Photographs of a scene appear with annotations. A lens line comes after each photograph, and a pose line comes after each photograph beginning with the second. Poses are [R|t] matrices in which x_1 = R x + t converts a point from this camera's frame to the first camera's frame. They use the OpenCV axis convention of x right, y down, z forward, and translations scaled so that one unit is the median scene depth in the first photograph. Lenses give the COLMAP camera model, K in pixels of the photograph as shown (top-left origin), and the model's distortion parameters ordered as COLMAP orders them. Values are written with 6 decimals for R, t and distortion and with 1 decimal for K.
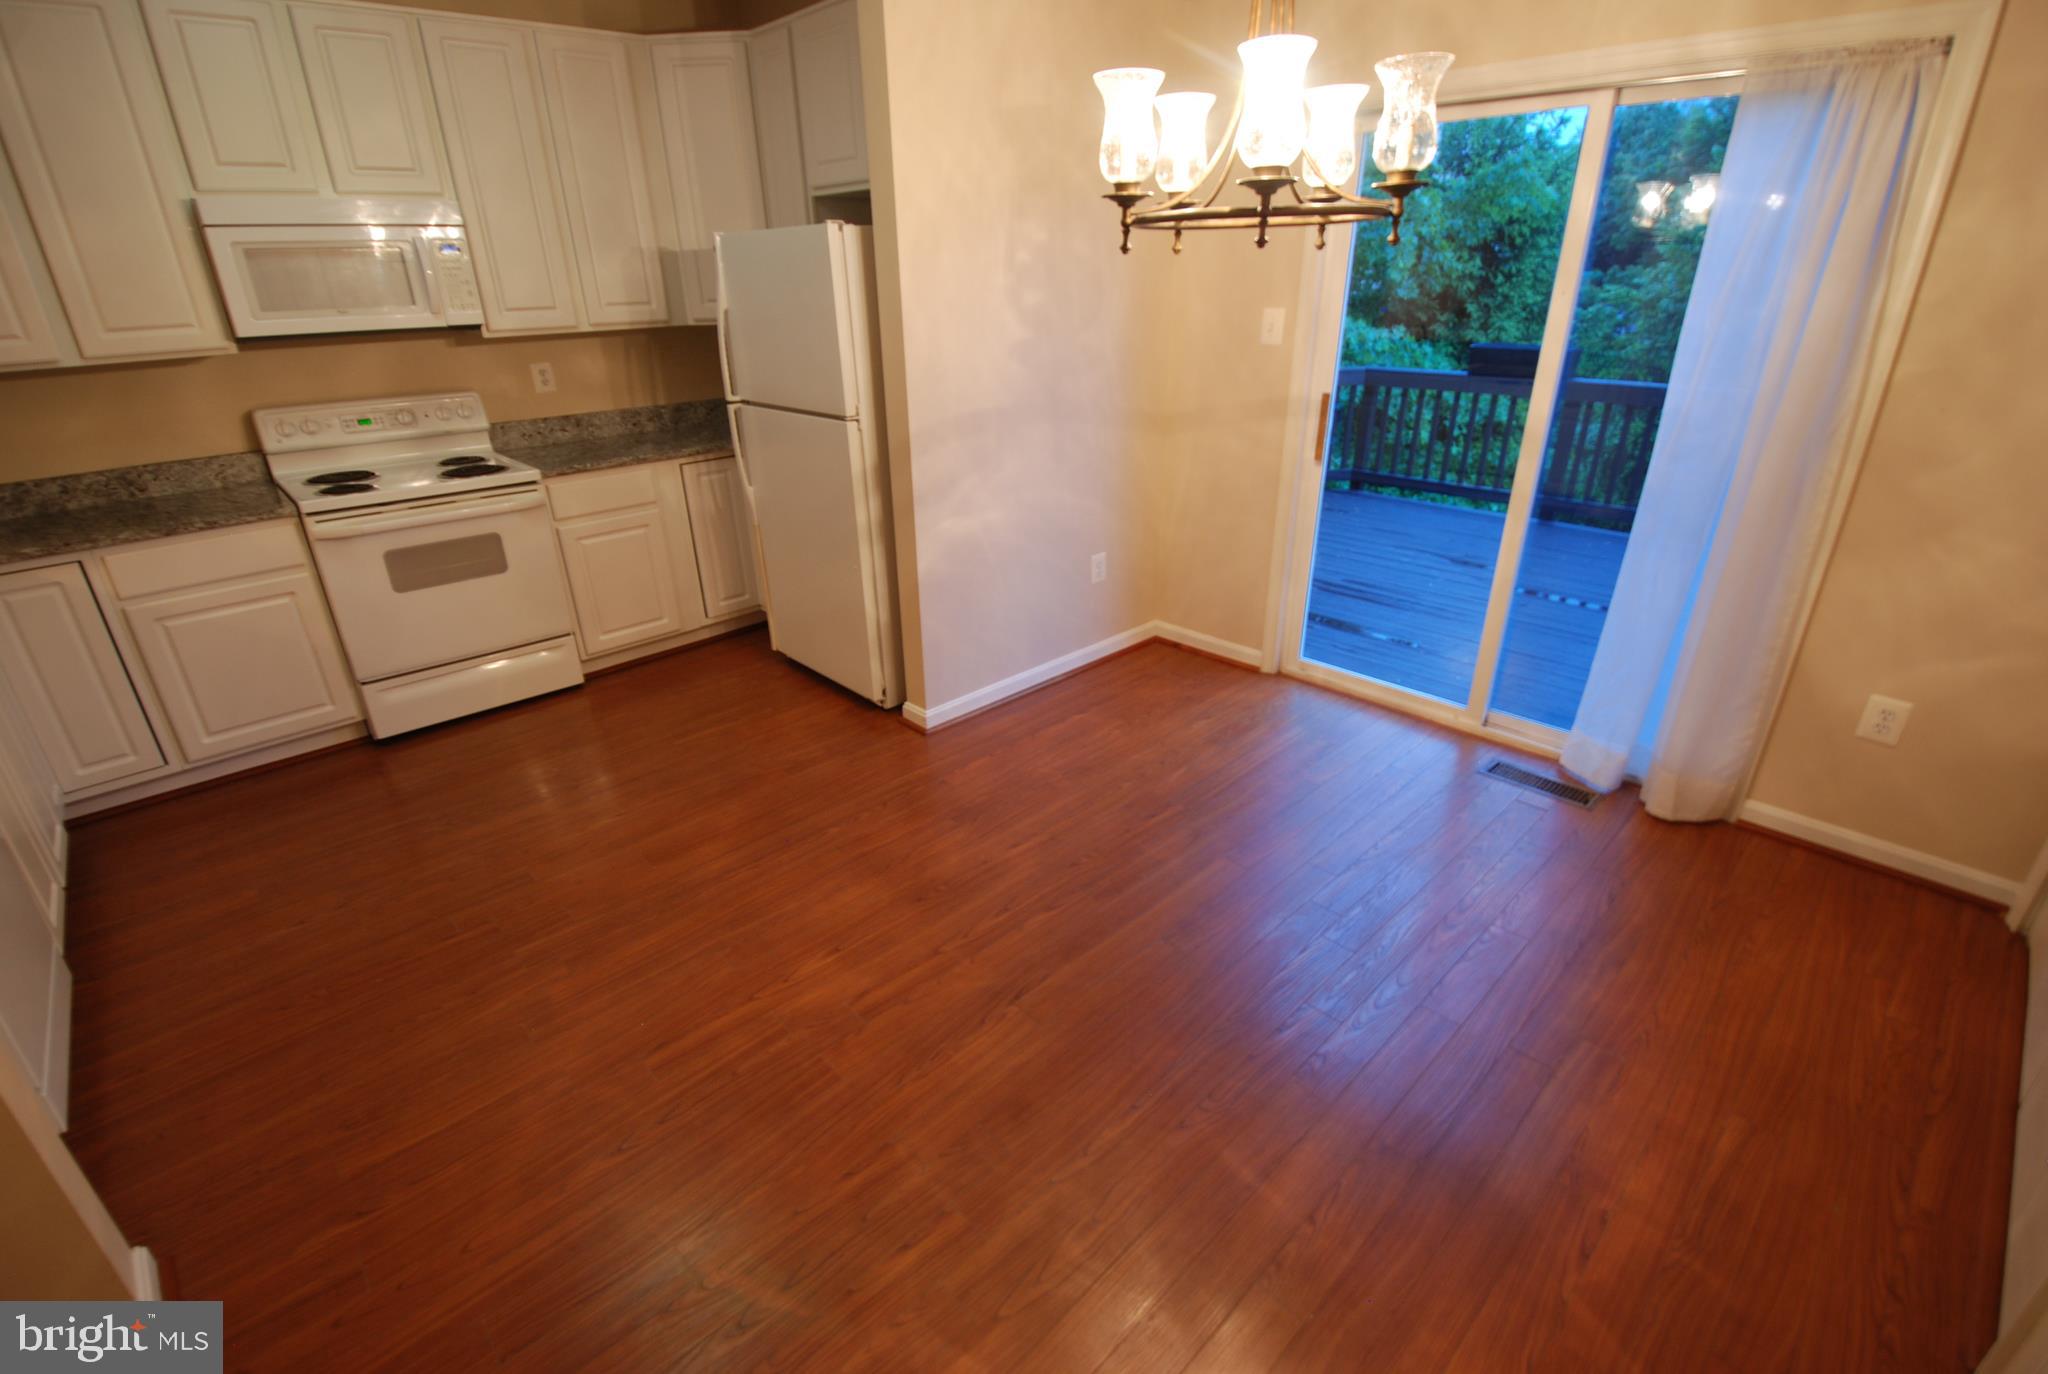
lens RADIAL K [[928.1, 0, 1024.0], [0, 928.1, 687.0], [0, 0, 1]] dist [-0.000866, -0.016006]
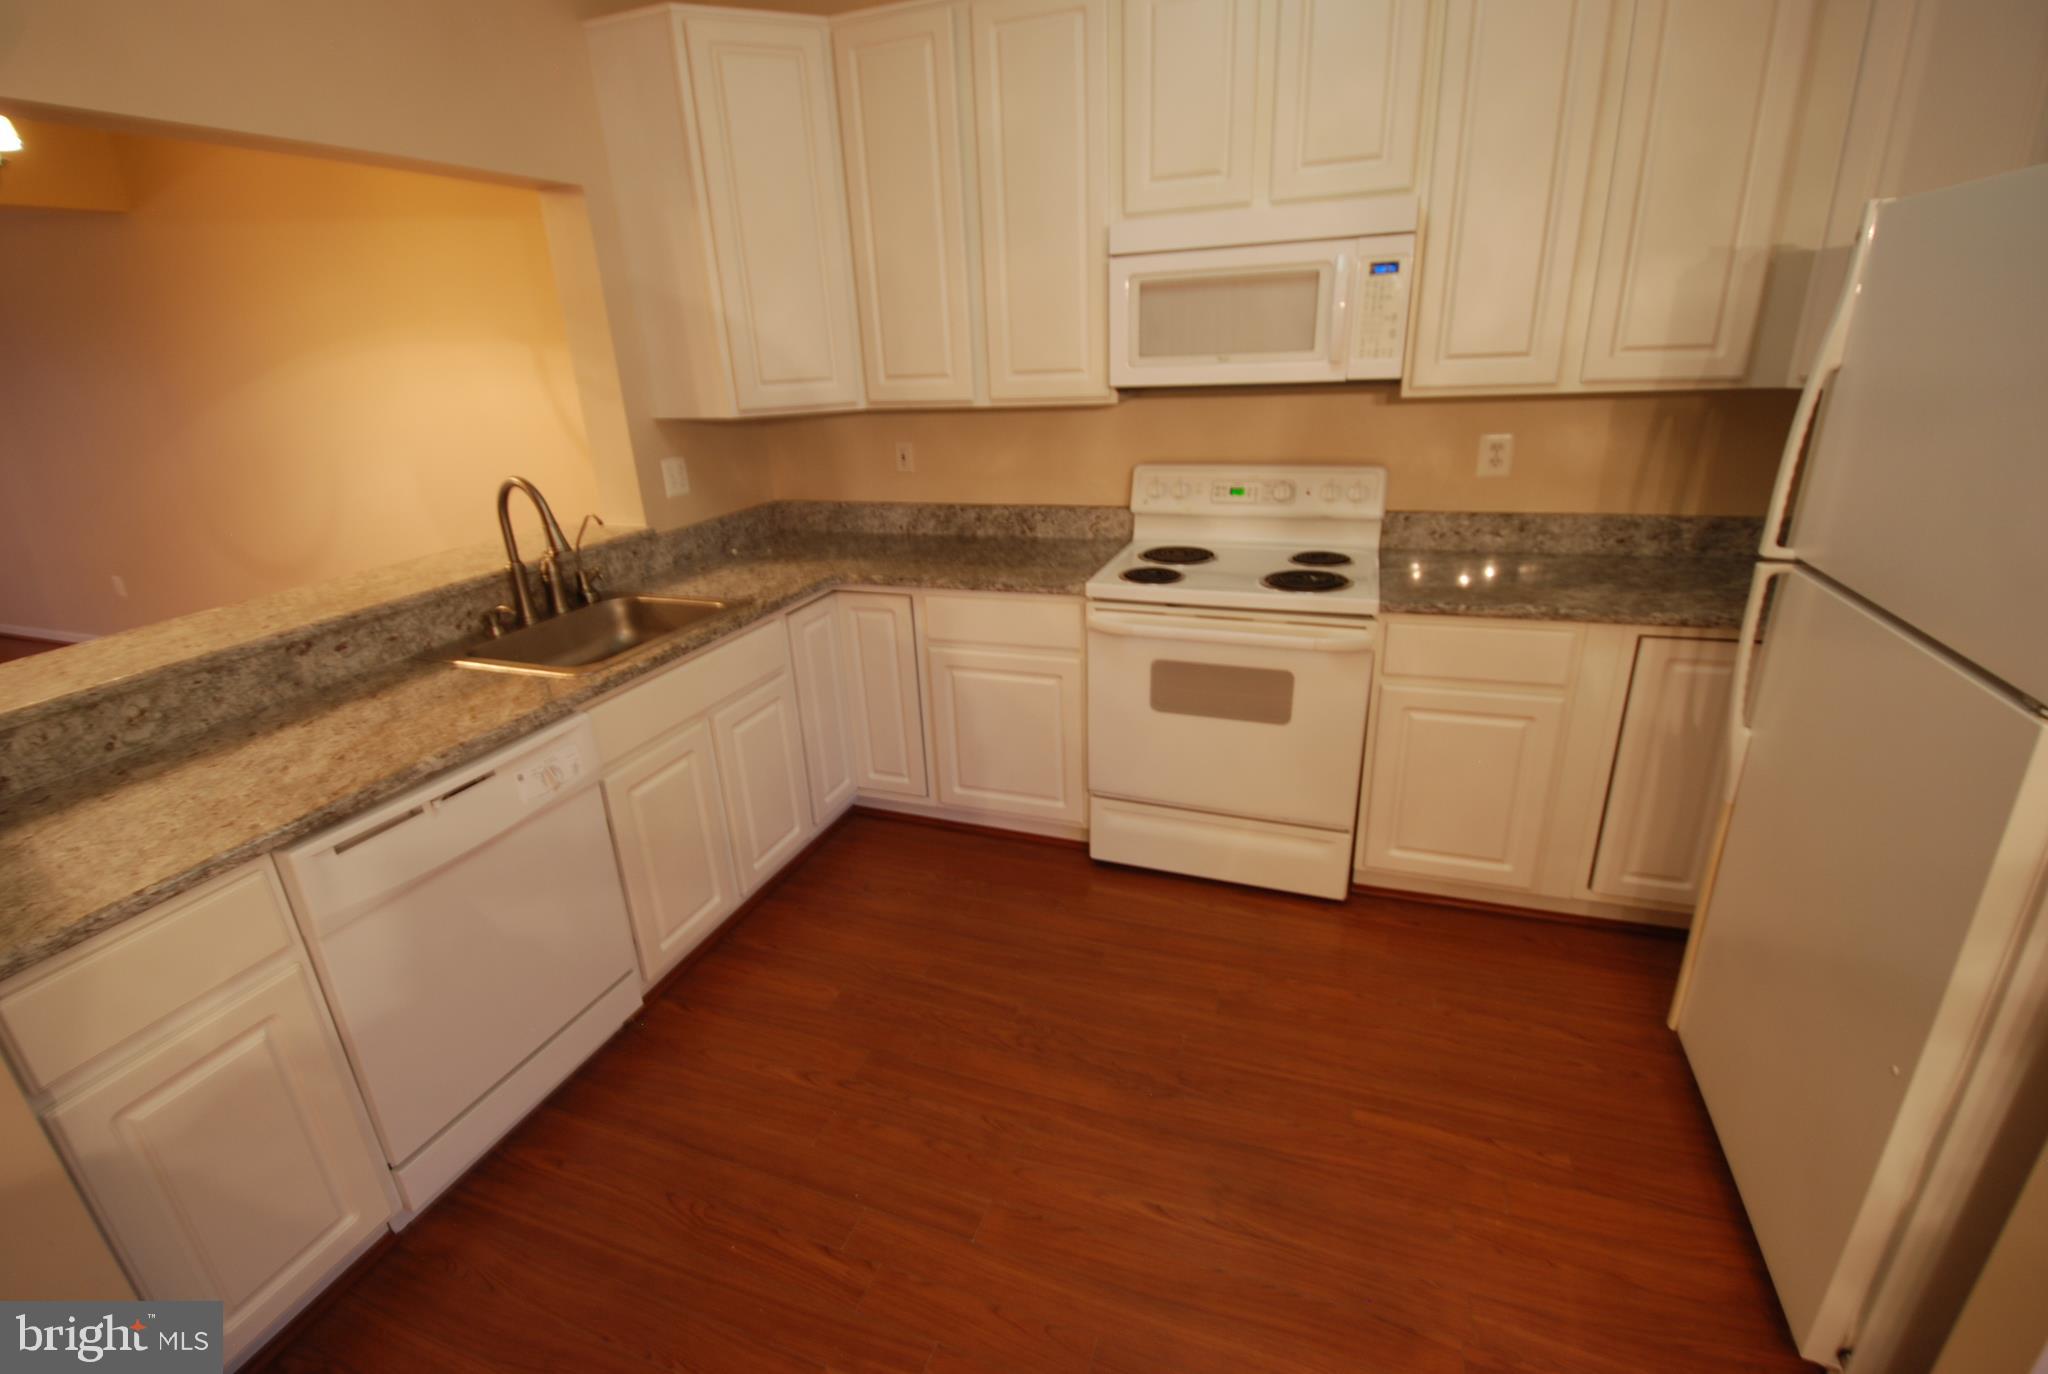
lens RADIAL K [[906.6, 0, 1009.0], [0, 906.6, 676.2], [0, 0, 1]] dist [0.023194, -0.027617]
pose [[0.433730, 0.308573, -0.846558, -0.073634], [-0.331621, 0.928253, 0.168446, -0.205421], [0.837798, 0.207677, 0.504941, 0.463270]]
